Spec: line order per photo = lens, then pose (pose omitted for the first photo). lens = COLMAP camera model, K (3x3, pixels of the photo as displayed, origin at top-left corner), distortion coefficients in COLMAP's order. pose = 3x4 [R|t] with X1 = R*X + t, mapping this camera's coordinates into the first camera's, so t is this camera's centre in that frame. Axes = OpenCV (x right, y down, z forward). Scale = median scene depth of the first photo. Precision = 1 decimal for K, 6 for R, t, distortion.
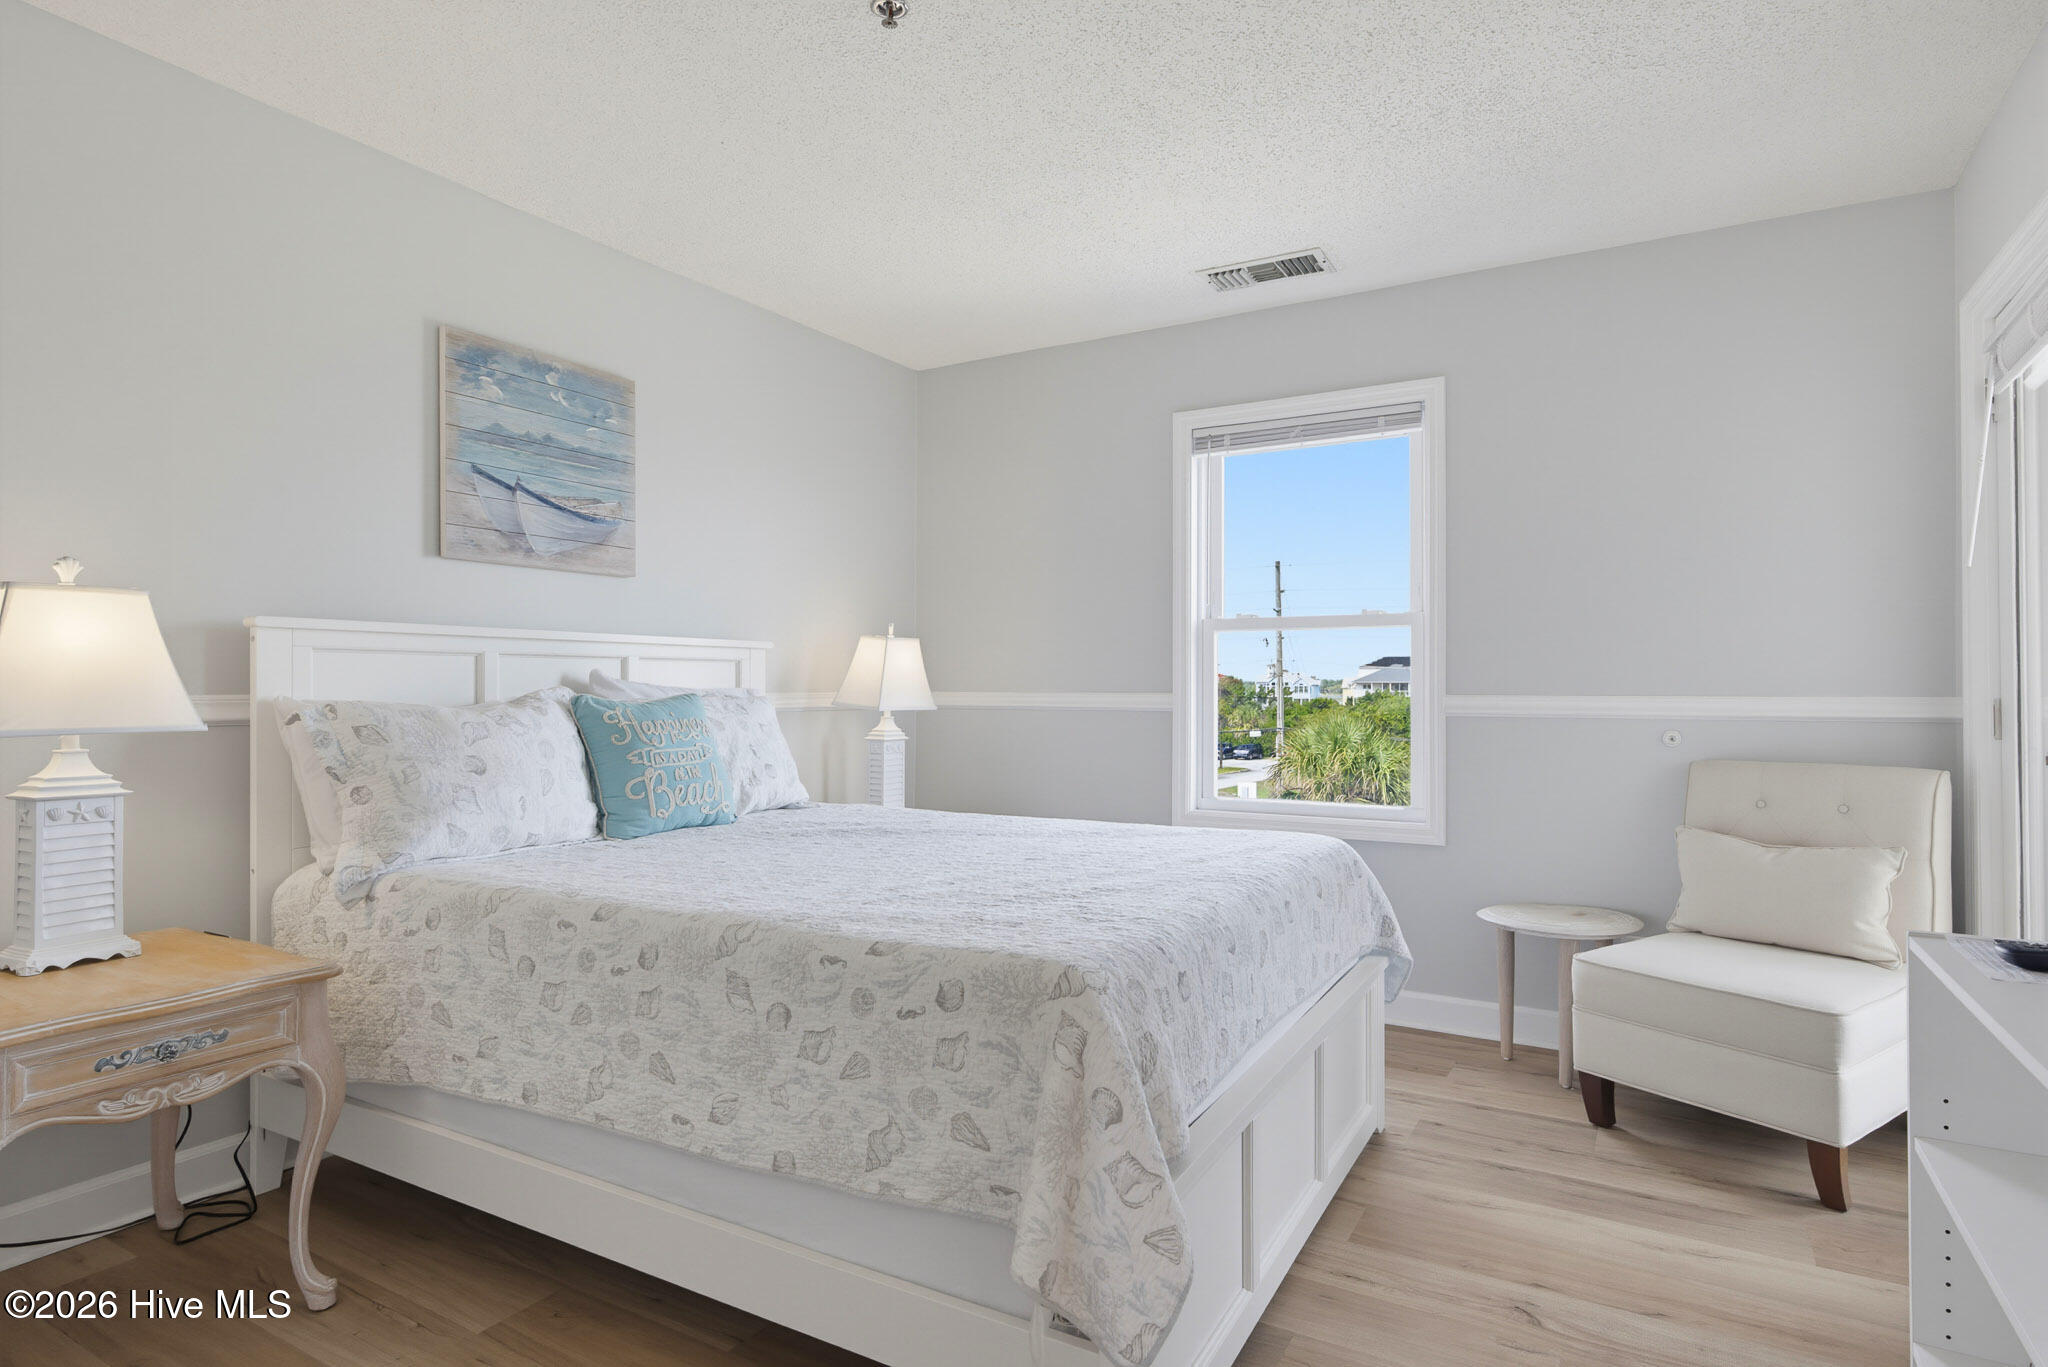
lens RADIAL K [[1099.0, 0, 1033.2], [0, 1099.0, 686.2], [0, 0, 1]] dist [-0.016100, 0.012155]
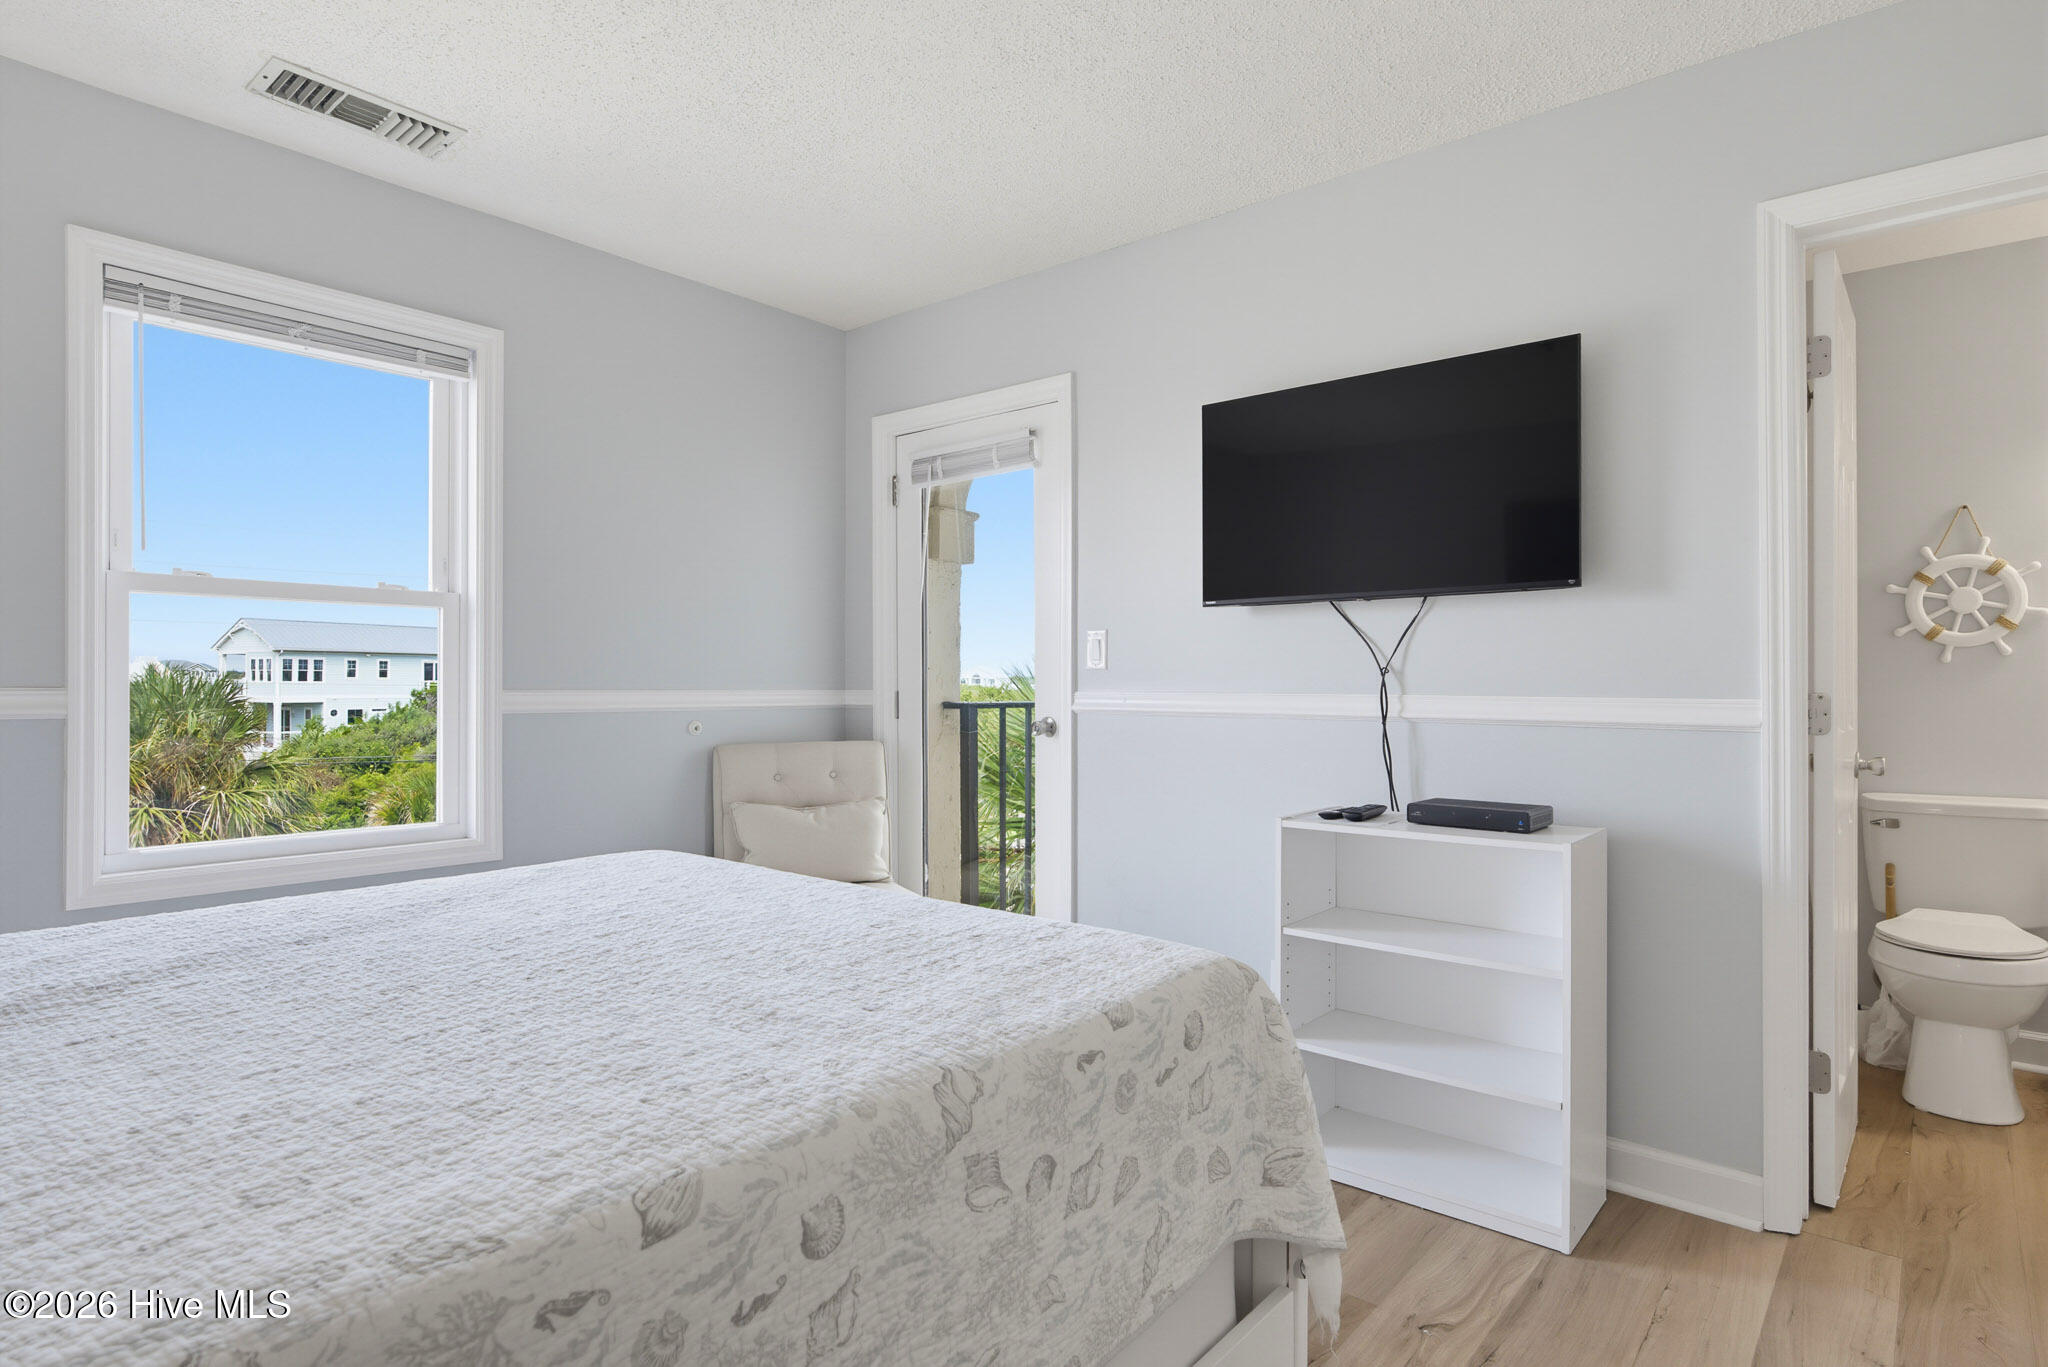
lens RADIAL K [[1099.0, 0, 1033.2], [0, 1099.0, 686.2], [0, 0, 1]] dist [-0.016100, 0.012155]
pose [[0.168886, -0.001393, 0.985635, -0.868486], [-0.006403, 0.999976, 0.002511, -0.000171], [-0.985615, -0.006735, 0.168873, 0.871840]]
